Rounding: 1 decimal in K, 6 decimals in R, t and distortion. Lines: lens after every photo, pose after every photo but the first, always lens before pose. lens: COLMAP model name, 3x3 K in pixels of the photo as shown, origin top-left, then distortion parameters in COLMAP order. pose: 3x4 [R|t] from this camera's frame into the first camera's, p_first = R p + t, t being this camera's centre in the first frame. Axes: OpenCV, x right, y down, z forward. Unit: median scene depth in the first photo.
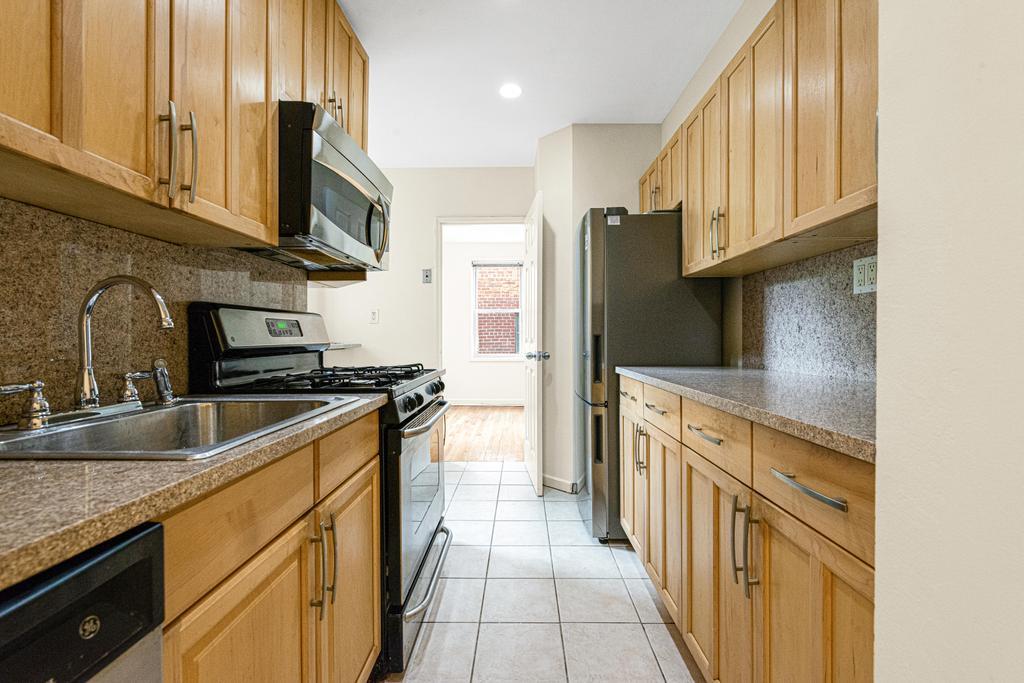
lens RADIAL K [[434.6, 0, 510.1], [0, 434.6, 341.0], [0, 0, 1]] dist [0.014361, -0.008537]
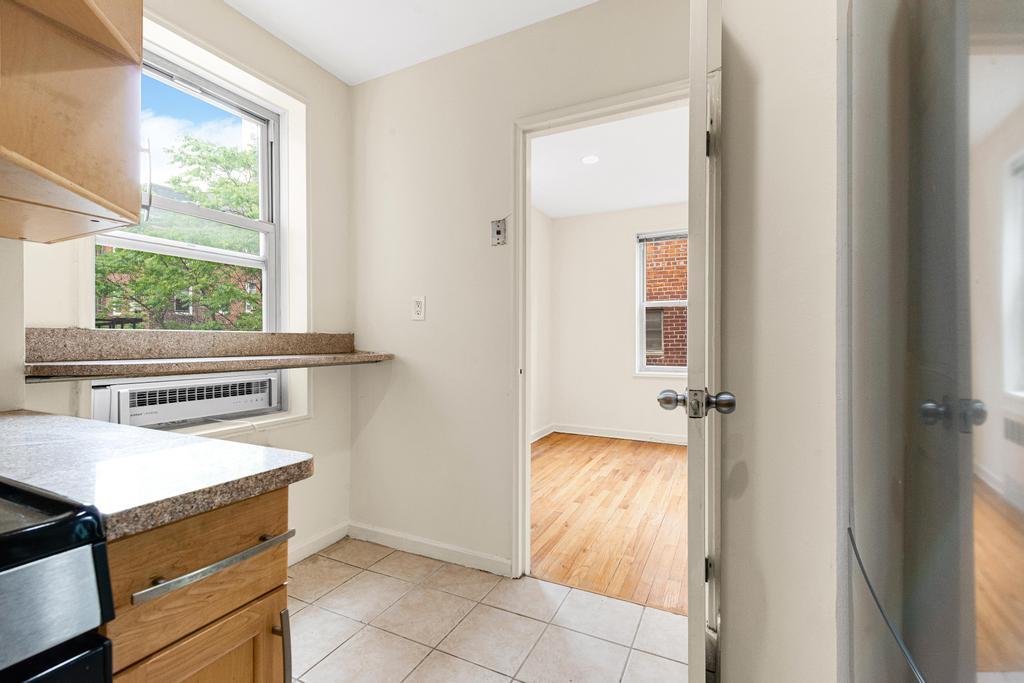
lens RADIAL K [[470.2, 0, 507.0], [0, 470.2, 341.6], [0, 0, 1]] dist [0.001577, -0.000475]
pose [[0.914518, -0.005288, -0.404510, 0.133109], [0.001655, 0.999955, -0.009330, -0.012426], [0.404541, 0.007863, 0.914486, 1.067471]]
